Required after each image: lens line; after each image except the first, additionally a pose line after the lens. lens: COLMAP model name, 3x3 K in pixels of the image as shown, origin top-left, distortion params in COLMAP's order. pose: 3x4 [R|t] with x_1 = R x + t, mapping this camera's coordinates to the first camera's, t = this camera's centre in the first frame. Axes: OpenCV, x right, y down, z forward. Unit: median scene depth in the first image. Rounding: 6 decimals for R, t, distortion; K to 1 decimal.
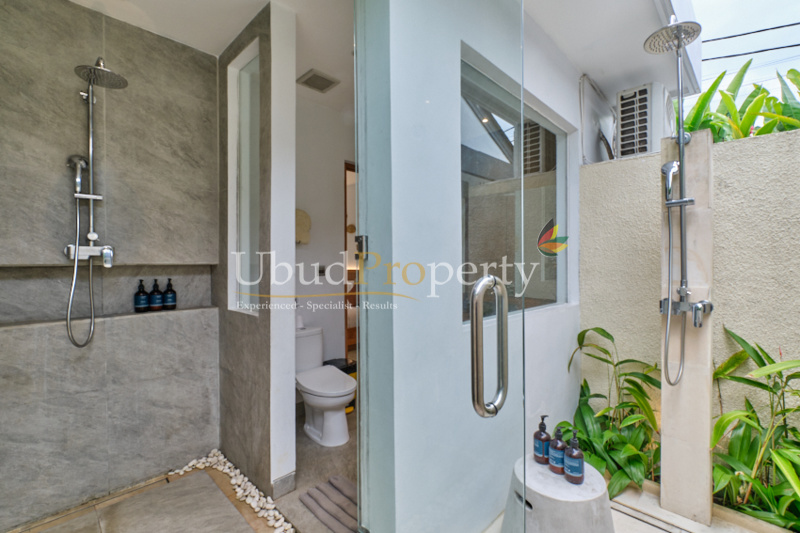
lens RADIAL K [[356.0, 0, 397.5], [0, 356.0, 263.3], [0, 0, 1]] dist [0.000394, -0.000287]
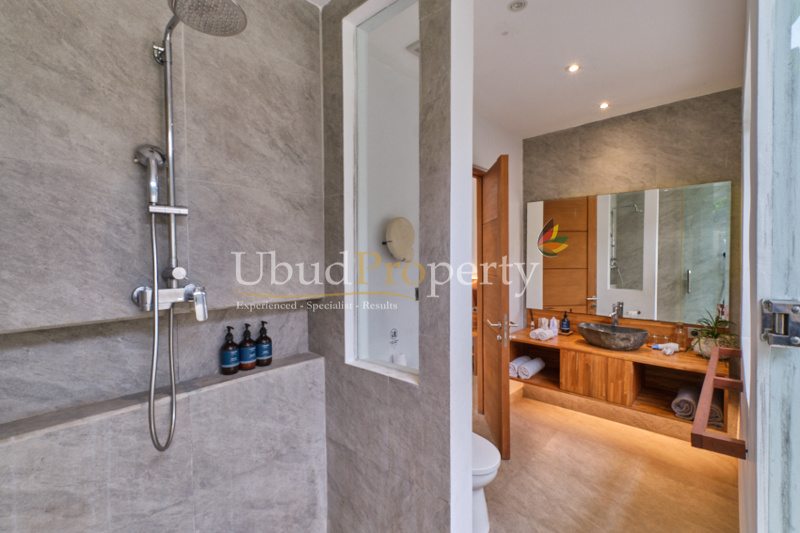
lens RADIAL K [[356.0, 0, 398.8], [0, 356.0, 264.9], [0, 0, 1]] dist [0.000394, -0.000287]
pose [[0.999688, -0.010905, 0.022458, -0.436652], [0.010598, 0.999850, 0.013709, -0.086611], [-0.022604, -0.013467, 0.999654, 0.326556]]
